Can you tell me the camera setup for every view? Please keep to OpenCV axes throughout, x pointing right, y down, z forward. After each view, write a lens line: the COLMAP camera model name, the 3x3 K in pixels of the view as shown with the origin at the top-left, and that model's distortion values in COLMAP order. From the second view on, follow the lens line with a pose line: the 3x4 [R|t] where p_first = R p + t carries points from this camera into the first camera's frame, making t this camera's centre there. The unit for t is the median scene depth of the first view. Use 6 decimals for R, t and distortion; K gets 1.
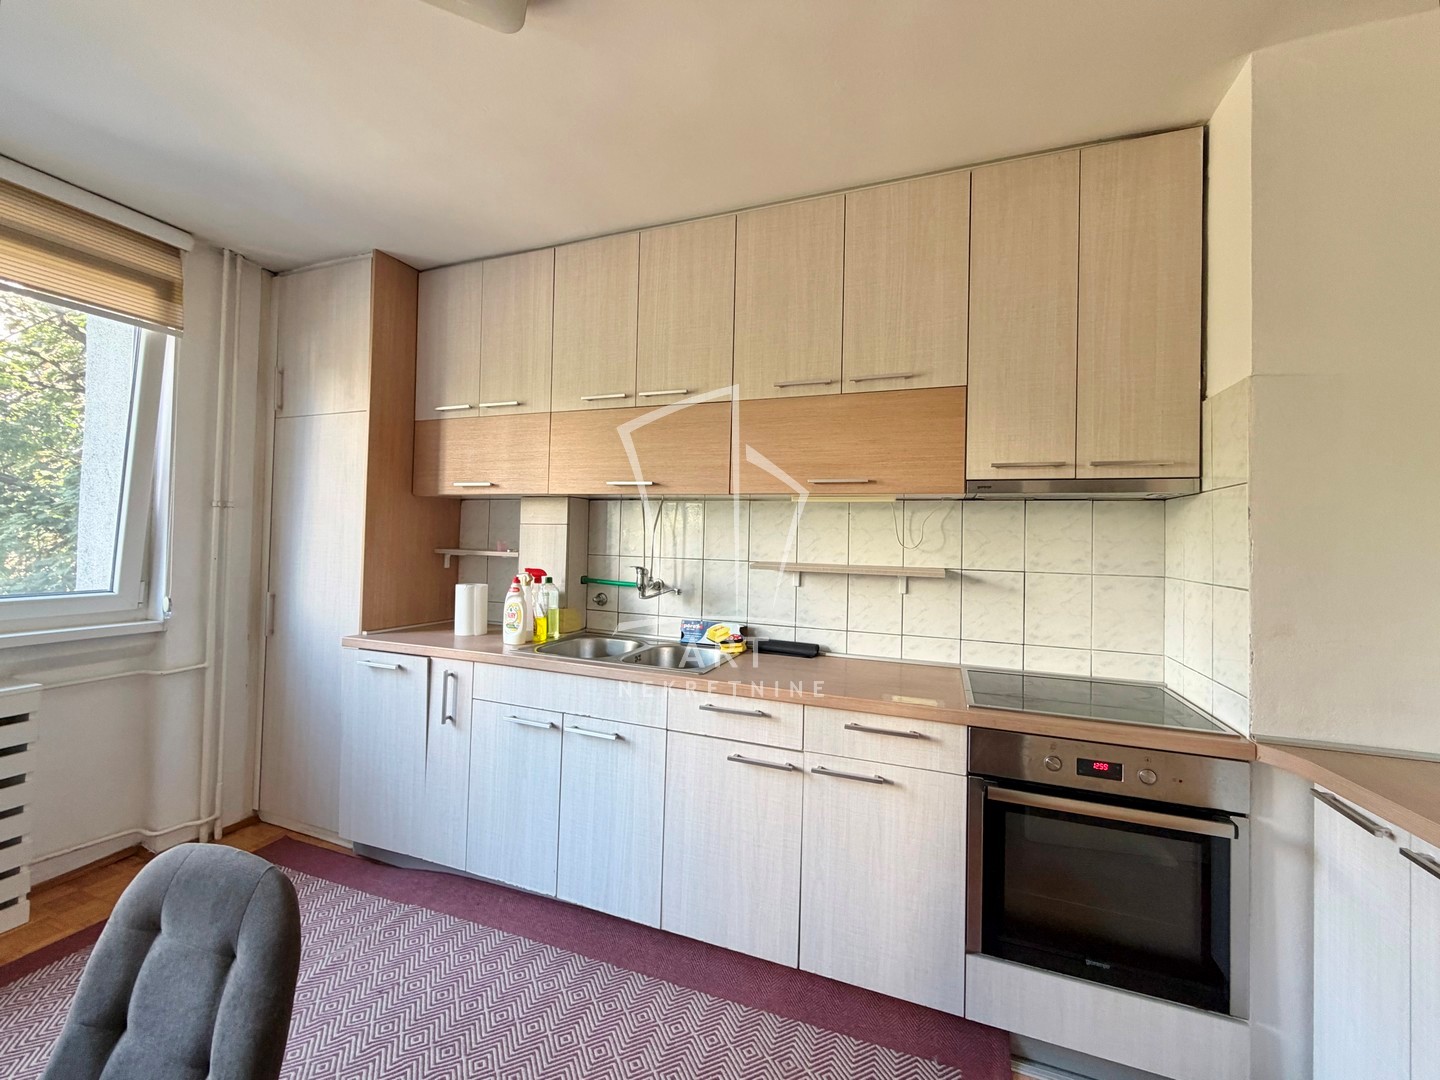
lens RADIAL K [[582.7, 0, 705.5], [0, 582.7, 522.9], [0, 0, 1]] dist [-0.000512, -0.000376]
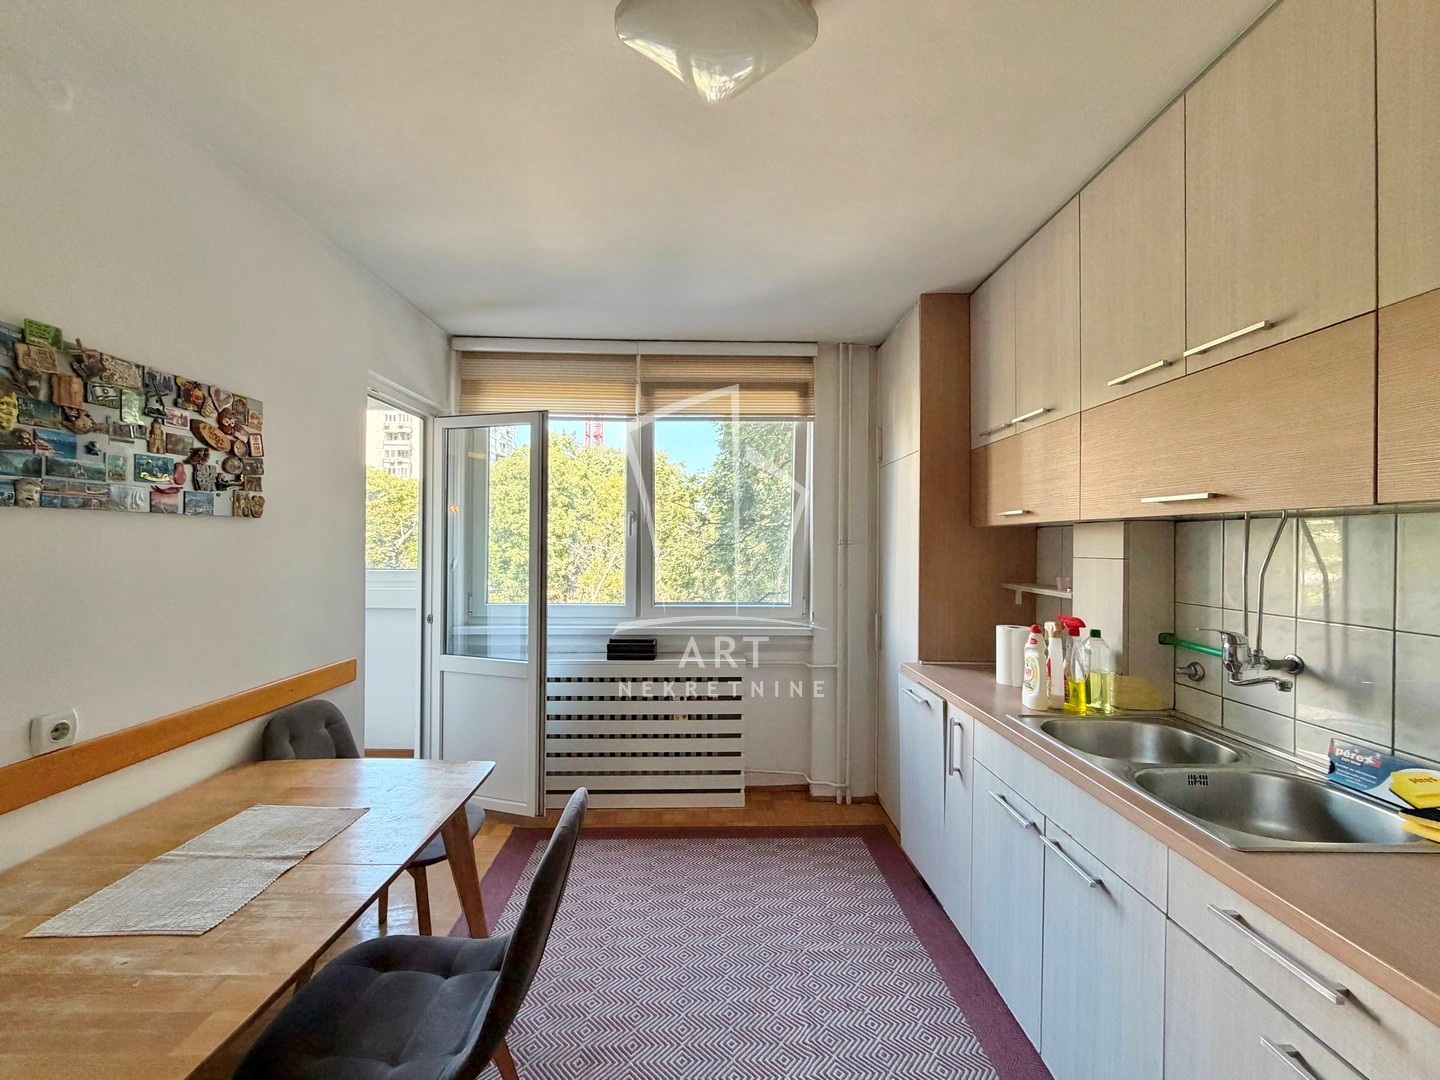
lens RADIAL K [[569.6, 0, 720.0], [0, 569.6, 540.0], [0, 0, 1]] dist [-0.001584, 0.000237]
pose [[0.382535, -0.026613, -0.923558, 0.232759], [0.025722, 0.999504, -0.018148, -0.021858], [0.923583, -0.016813, 0.383030, 0.277968]]
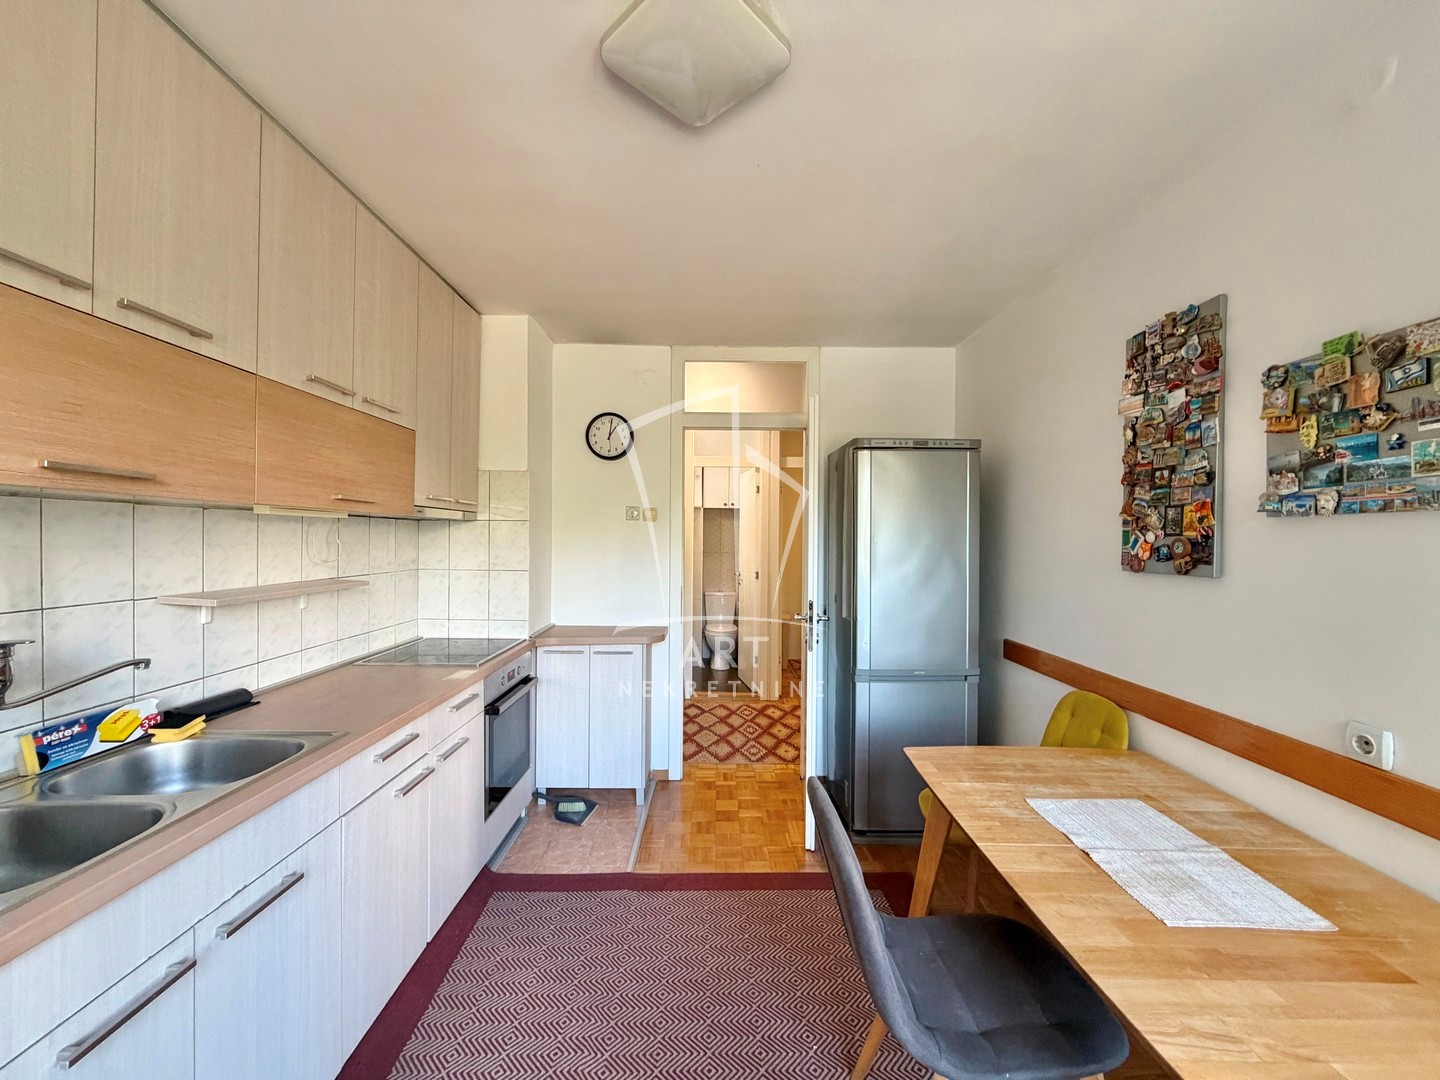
lens RADIAL K [[569.6, 0, 720.0], [0, 569.6, 540.0], [0, 0, 1]] dist [-0.001584, 0.000237]
pose [[-0.366058, -0.031613, 0.930055, -0.718875], [-0.043035, 0.998929, 0.017016, -0.035888], [-0.929597, -0.033796, -0.367026, 0.627694]]
